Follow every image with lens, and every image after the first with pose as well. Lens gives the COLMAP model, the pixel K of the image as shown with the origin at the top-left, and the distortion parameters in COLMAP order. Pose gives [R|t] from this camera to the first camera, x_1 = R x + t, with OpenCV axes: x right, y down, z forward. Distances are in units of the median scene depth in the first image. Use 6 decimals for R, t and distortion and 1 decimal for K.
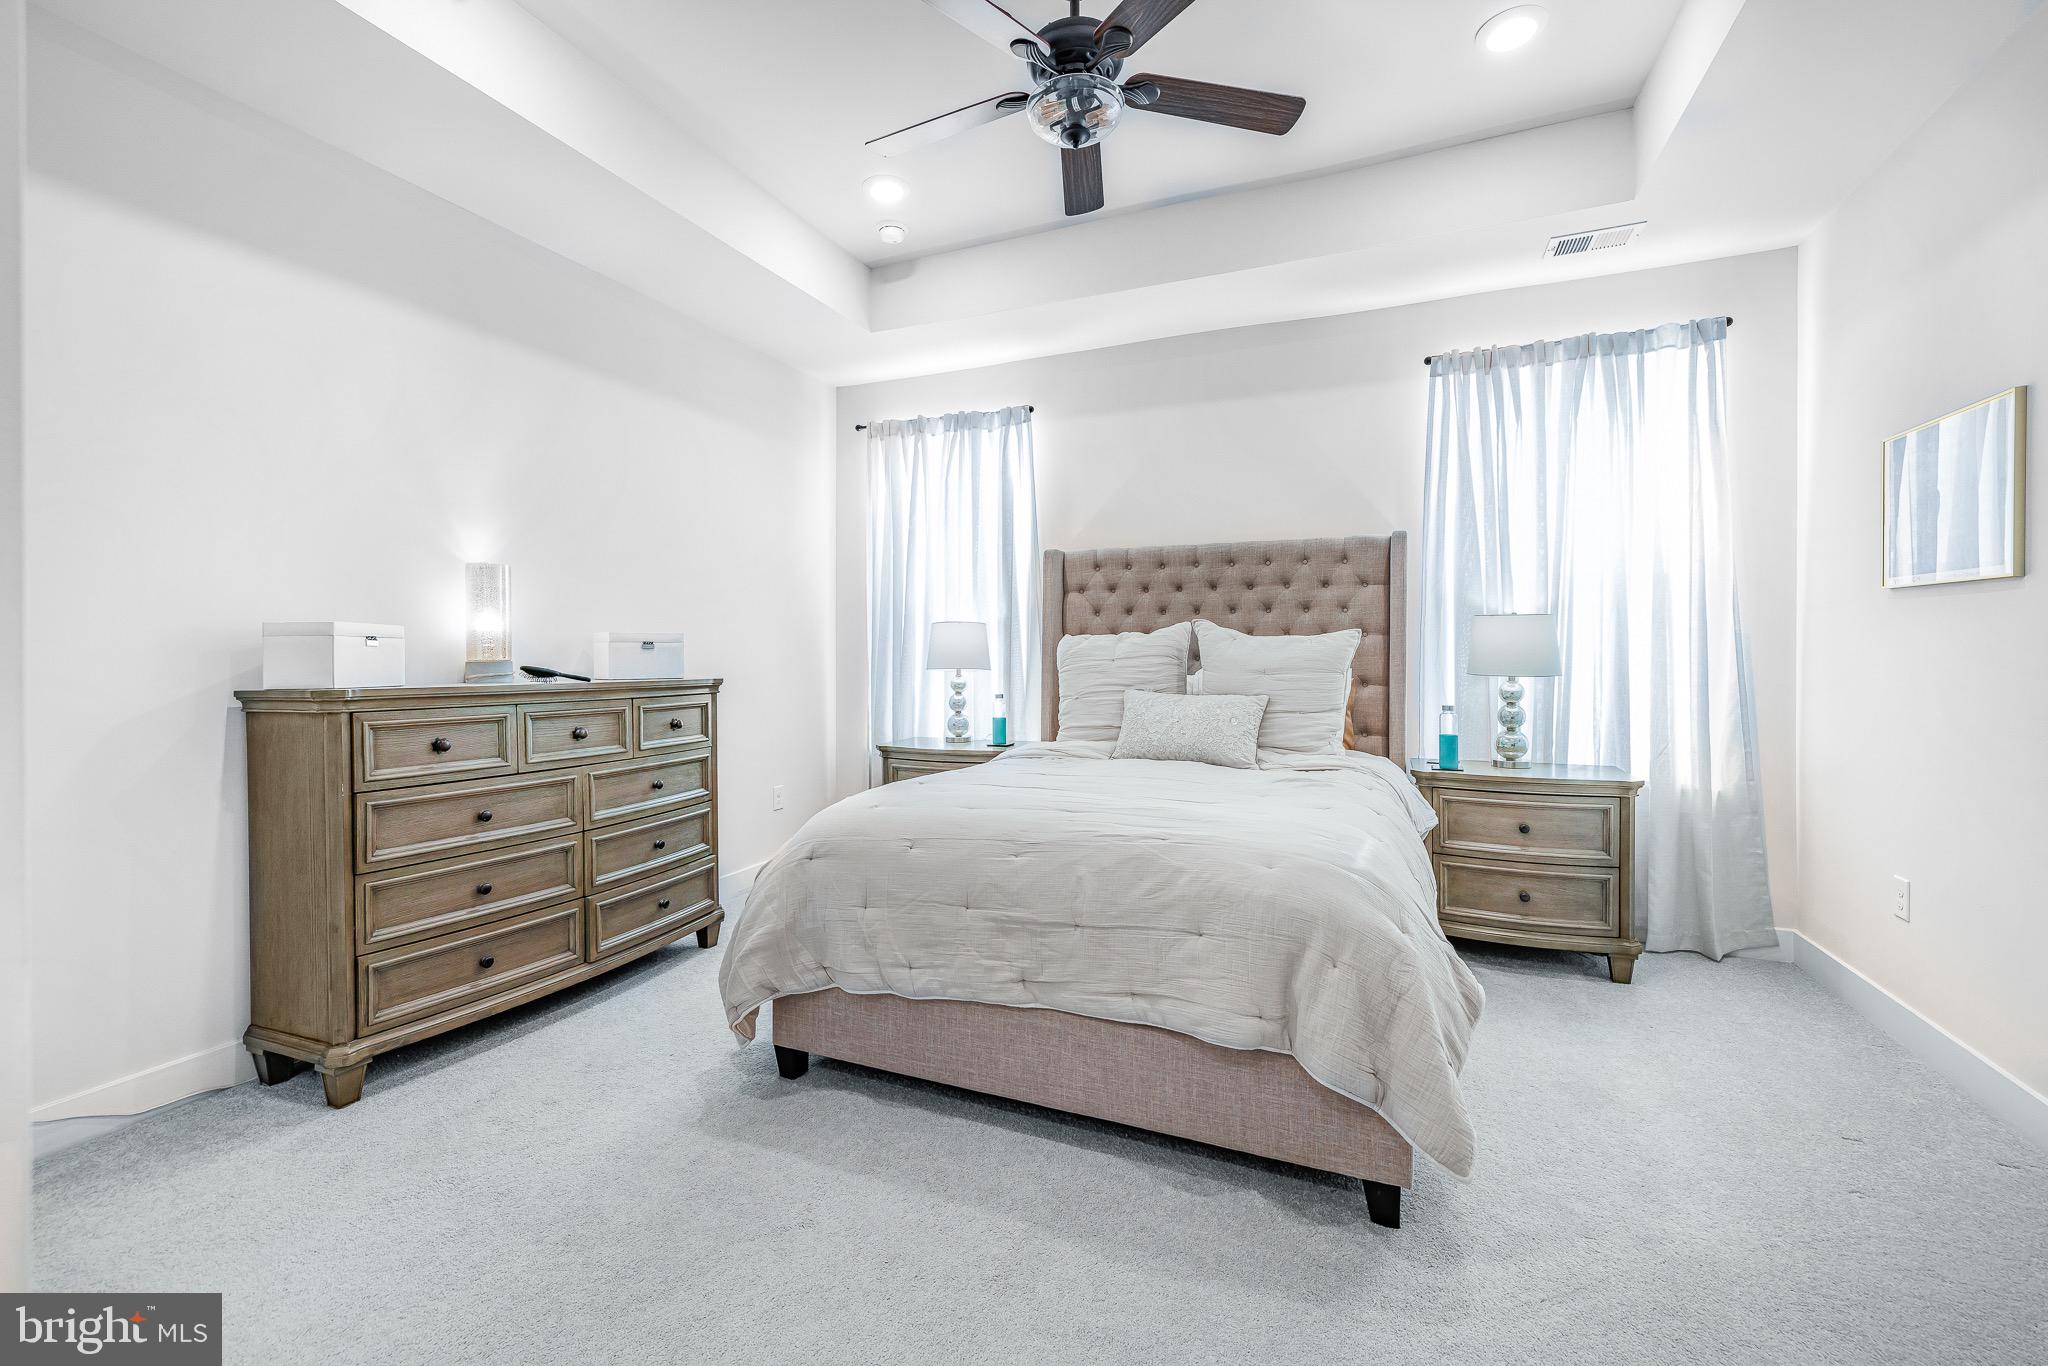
lens RADIAL K [[868.0, 0, 1041.4], [0, 868.0, 686.0], [0, 0, 1]] dist [0.002235, 0.000740]
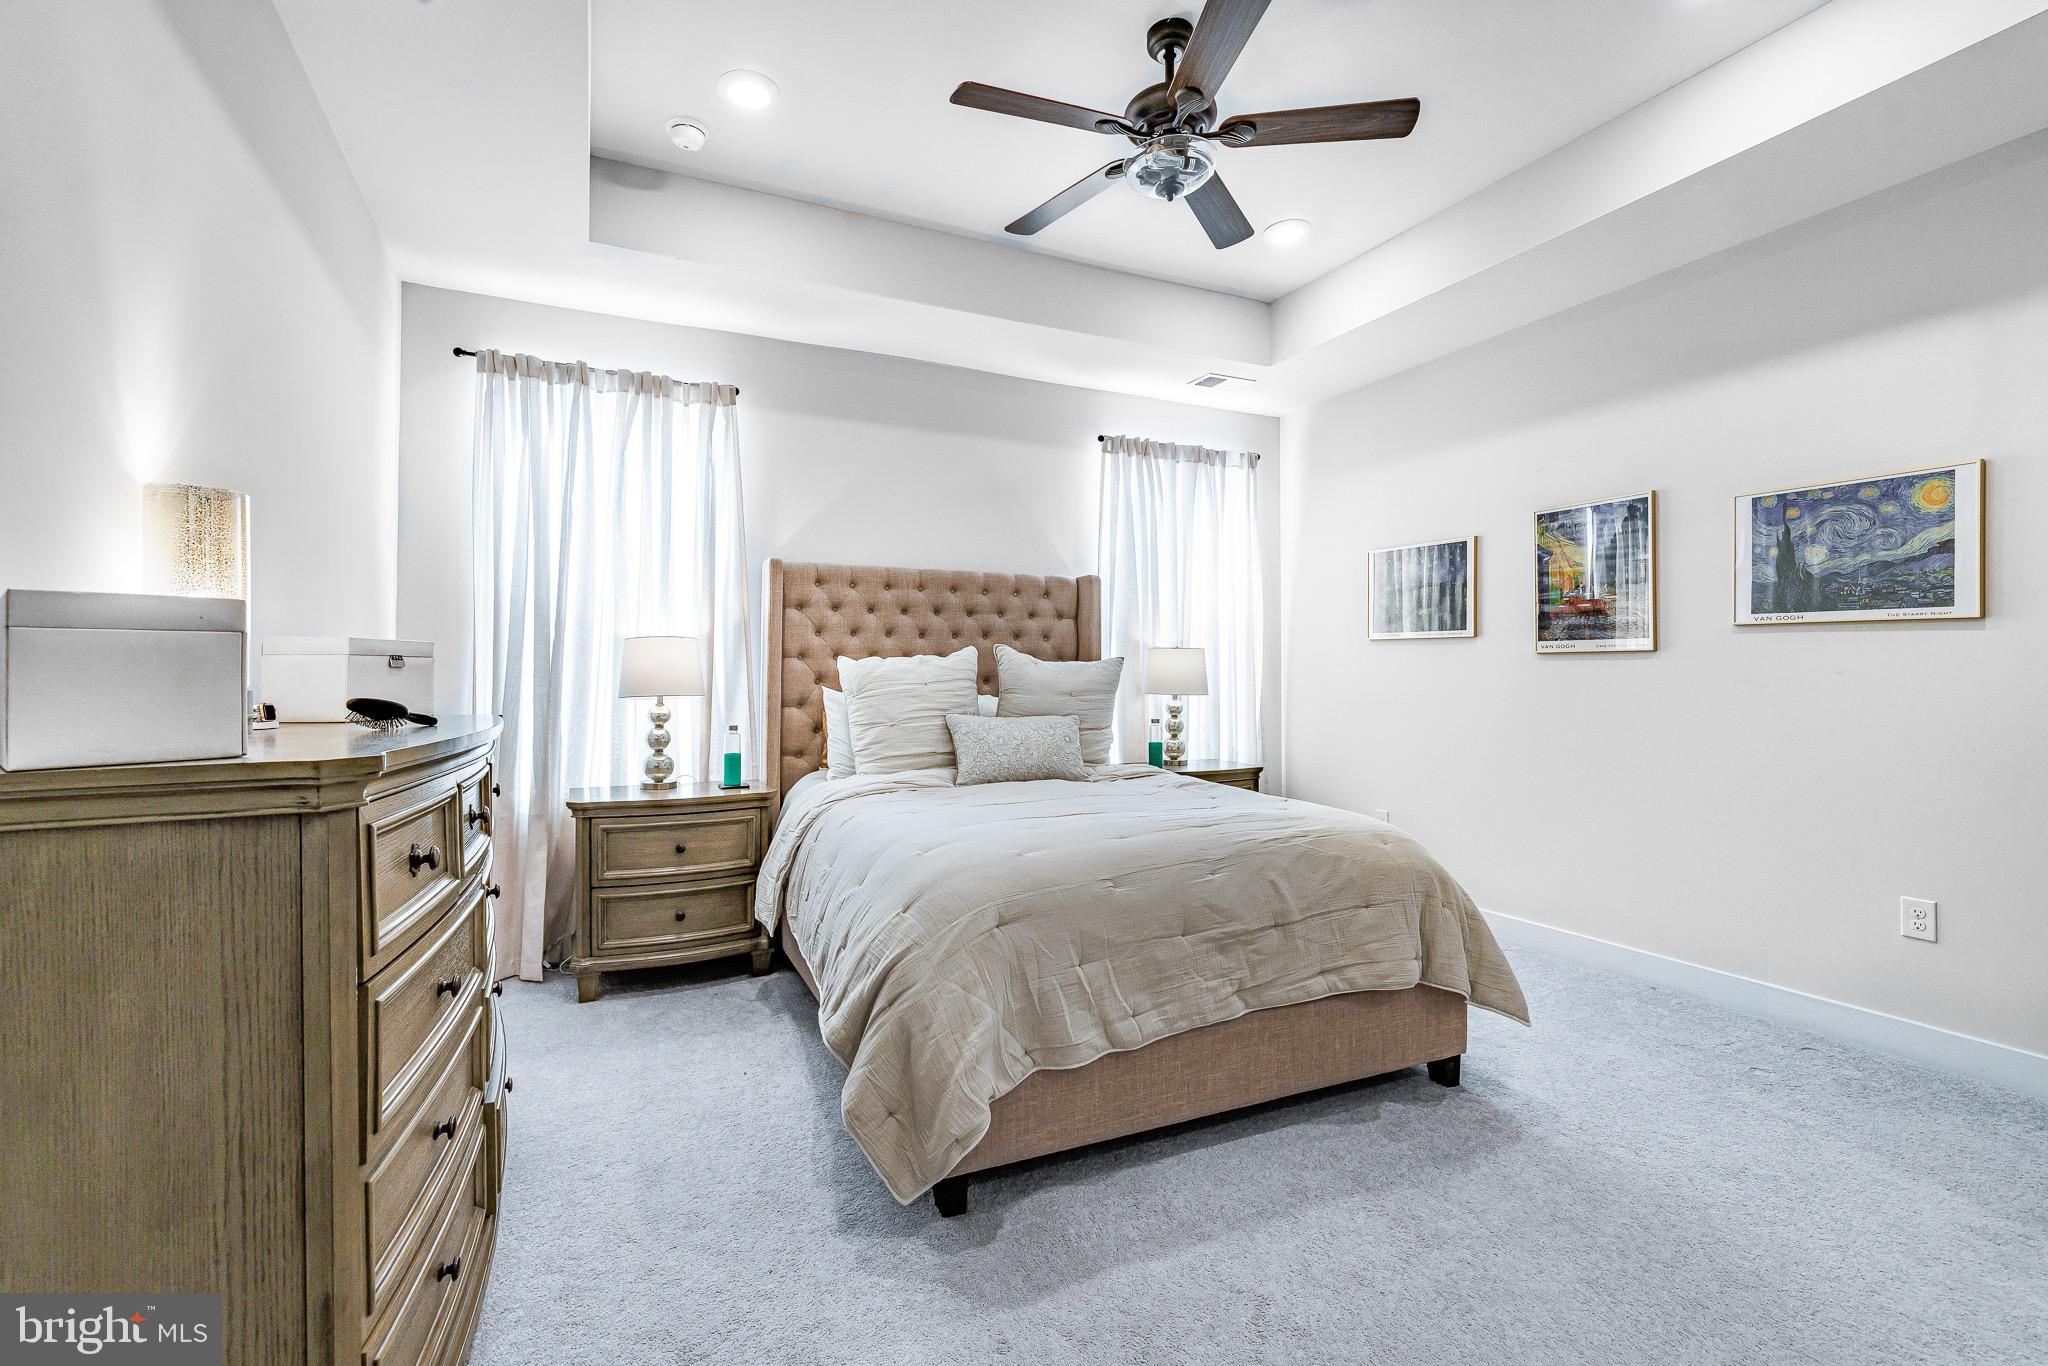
lens RADIAL K [[868.0, 0, 1021.0], [0, 868.0, 685.7], [0, 0, 1]] dist [0.002235, 0.000740]
pose [[0.680423, -0.005534, 0.732799, -0.542294], [0.026218, 0.999515, -0.016796, -0.008735], [-0.732351, 0.030640, 0.680238, 0.267322]]
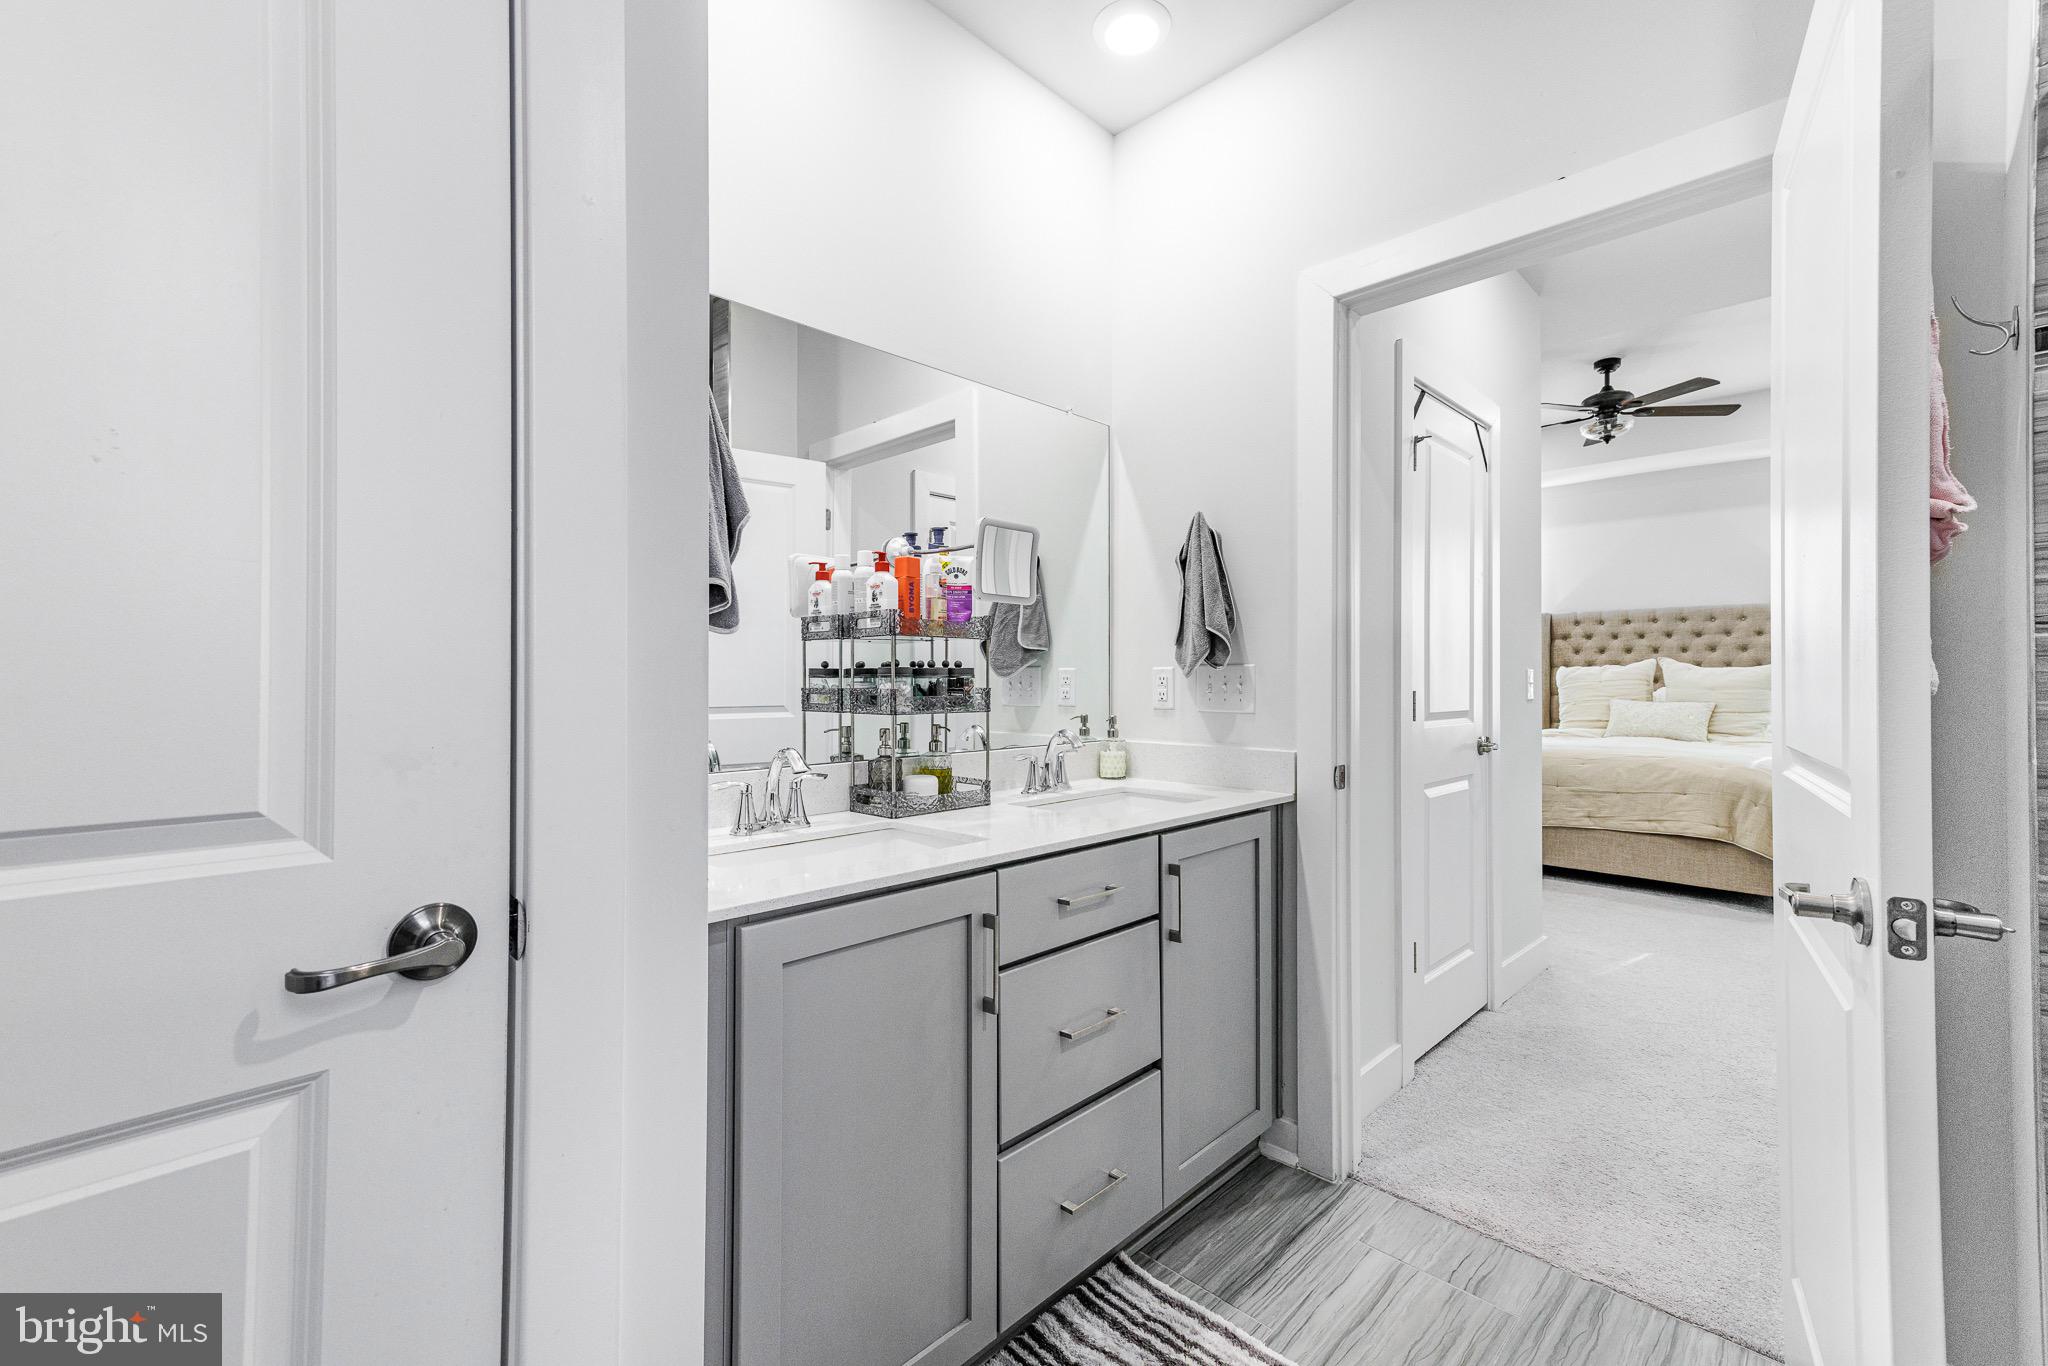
lens RADIAL K [[868.0, 0, 1011.0], [0, 868.0, 685.3], [0, 0, 1]] dist [0.002235, 0.000740]
pose [[0.916774, 0.006352, -0.399355, -0.290819], [-0.019442, 0.999398, -0.028737, 0.047745], [0.398932, 0.034110, 0.916346, -1.001075]]
